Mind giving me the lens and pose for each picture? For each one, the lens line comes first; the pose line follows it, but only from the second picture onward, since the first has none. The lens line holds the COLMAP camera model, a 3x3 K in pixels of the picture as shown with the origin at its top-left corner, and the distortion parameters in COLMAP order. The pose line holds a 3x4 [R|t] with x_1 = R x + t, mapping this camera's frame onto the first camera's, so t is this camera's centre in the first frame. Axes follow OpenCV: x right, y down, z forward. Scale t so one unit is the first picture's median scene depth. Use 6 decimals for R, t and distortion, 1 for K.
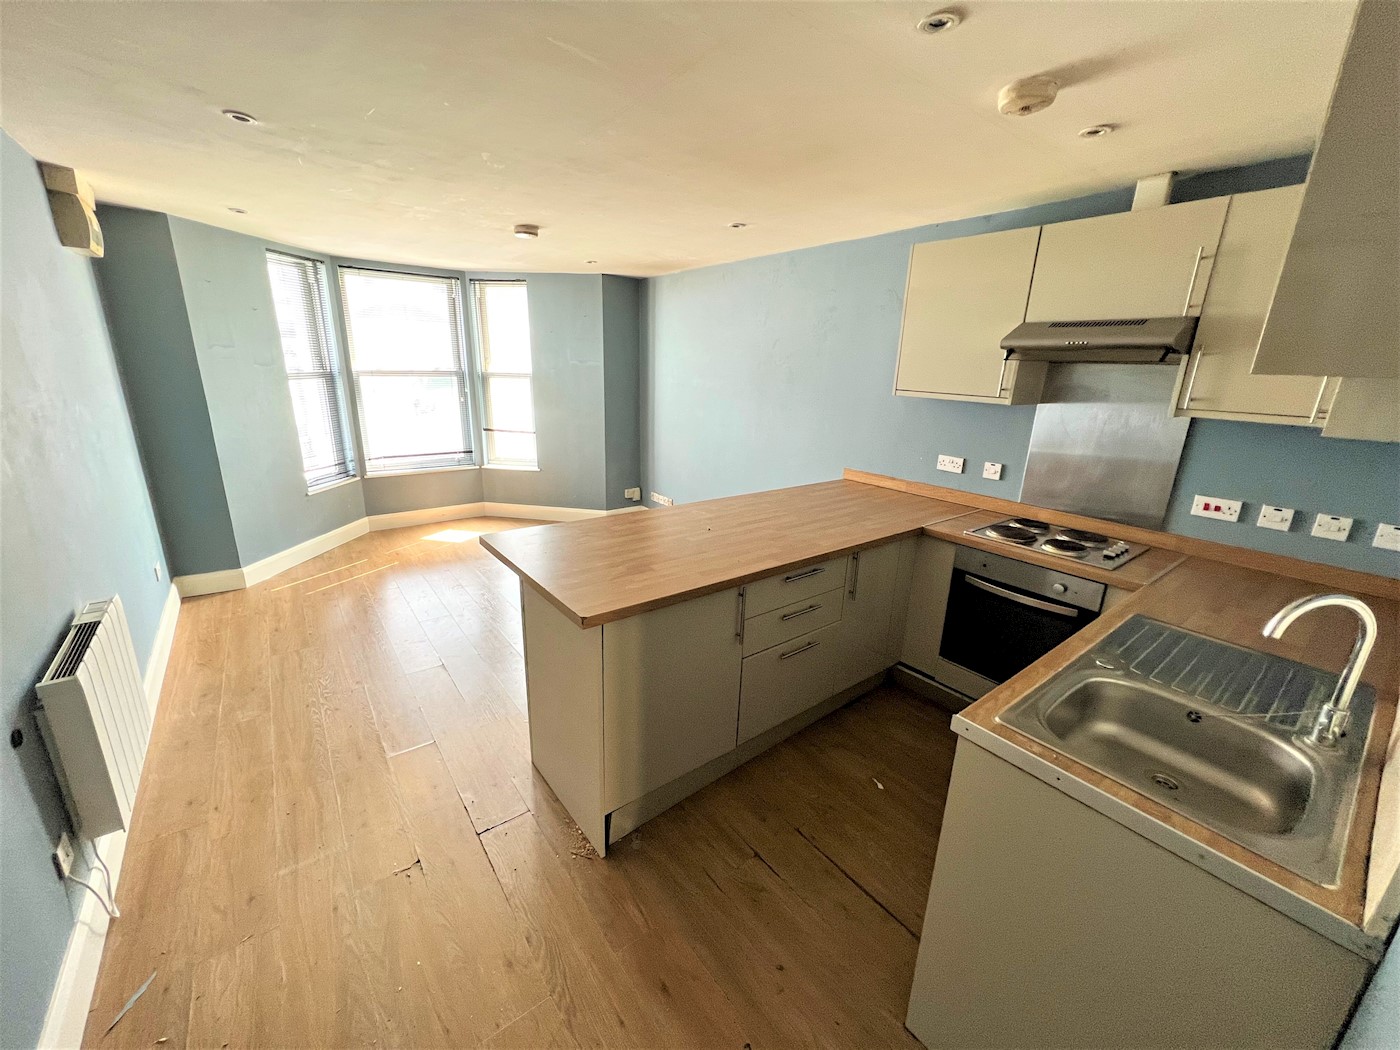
lens RADIAL K [[562.5, 0, 697.5], [0, 562.5, 521.1], [0, 0, 1]] dist [0.003379, -0.001089]
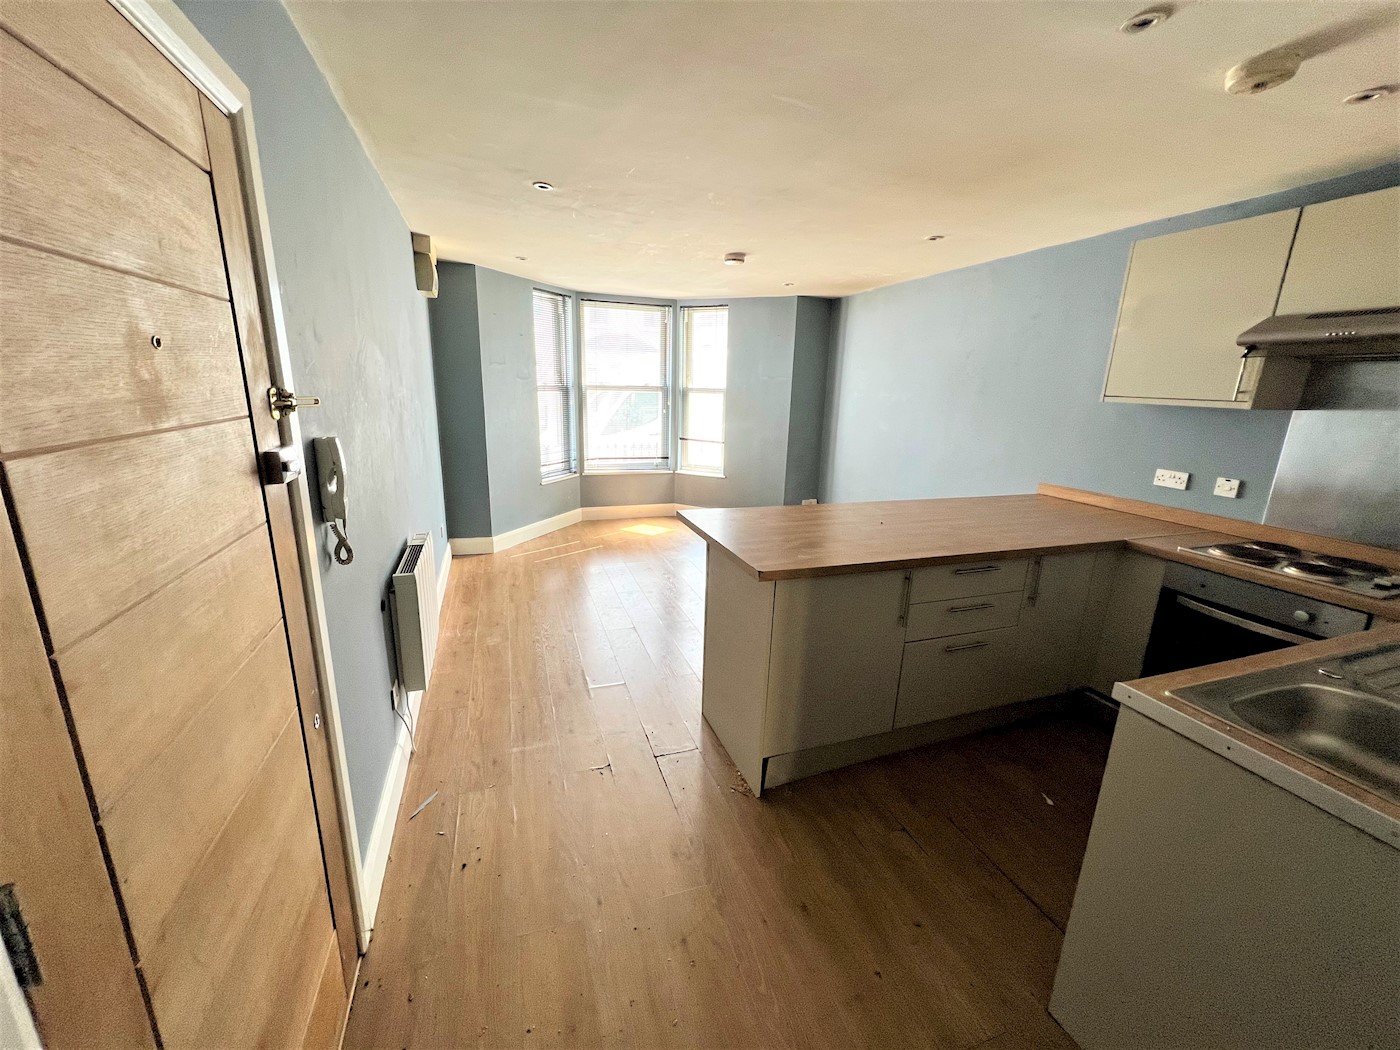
lens RADIAL K [[562.5, 0, 694.2], [0, 562.5, 521.6], [0, 0, 1]] dist [0.003379, -0.001089]
pose [[0.948129, 0.074558, -0.309017, 0.013960], [-0.088320, 0.995617, -0.030765, 0.080246], [0.305369, 0.056462, 0.950559, -0.108539]]
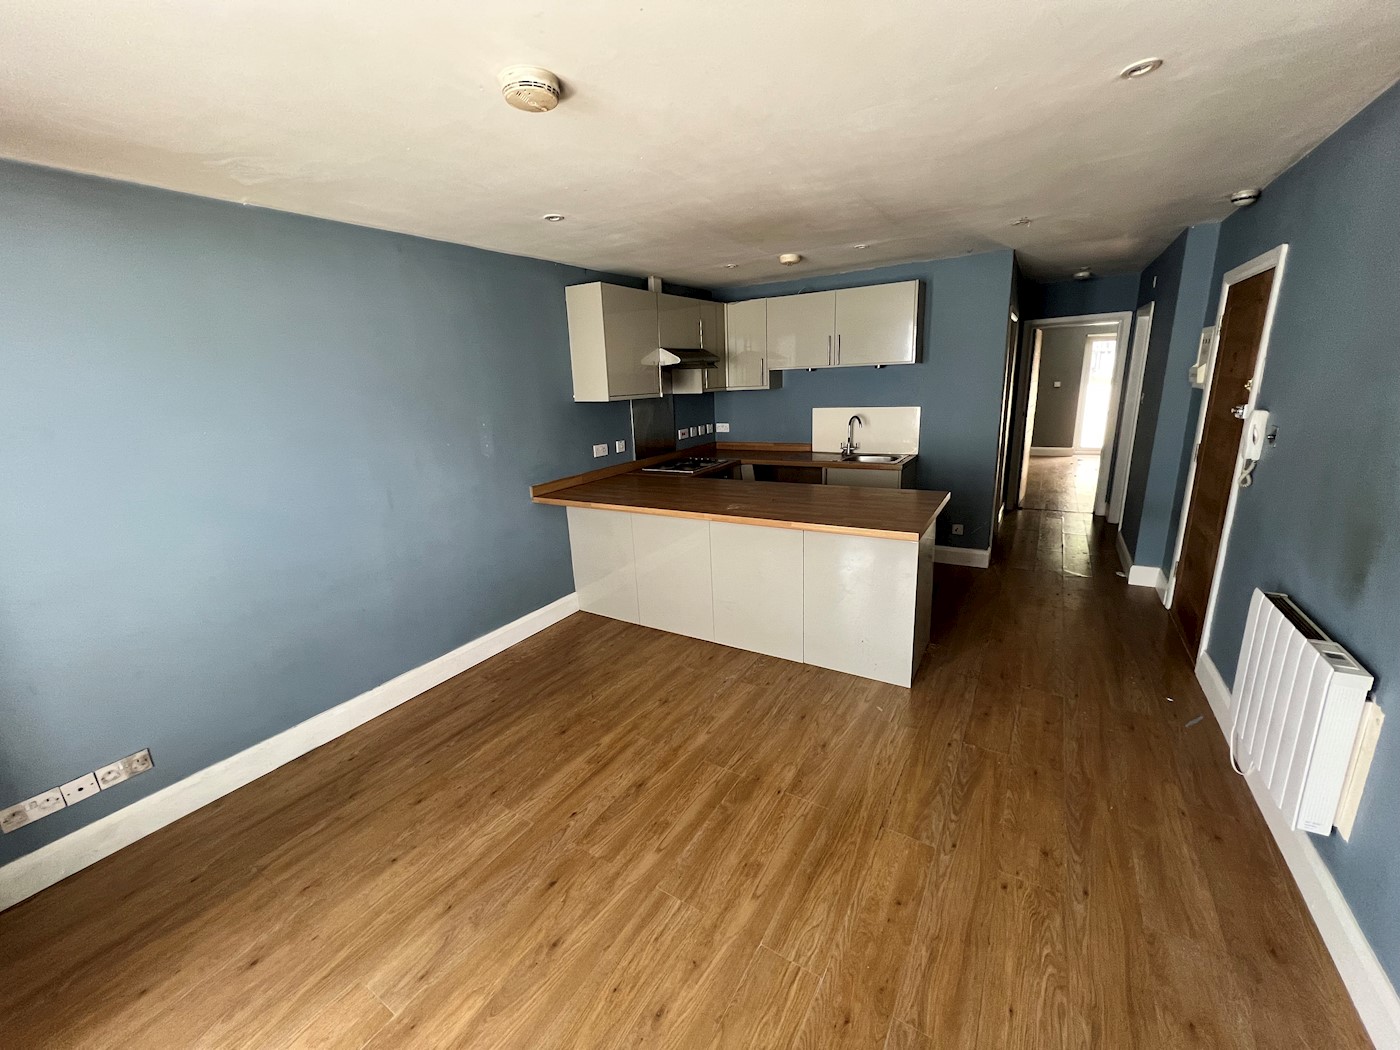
lens RADIAL K [[562.5, 0, 704.4], [0, 562.5, 517.2], [0, 0, 1]] dist [0.003379, -0.001089]
pose [[-0.372382, -0.236592, 0.897416, -1.142547], [0.287772, 0.889867, 0.354012, -0.475047], [-0.882337, 0.390079, -0.263286, 1.580038]]
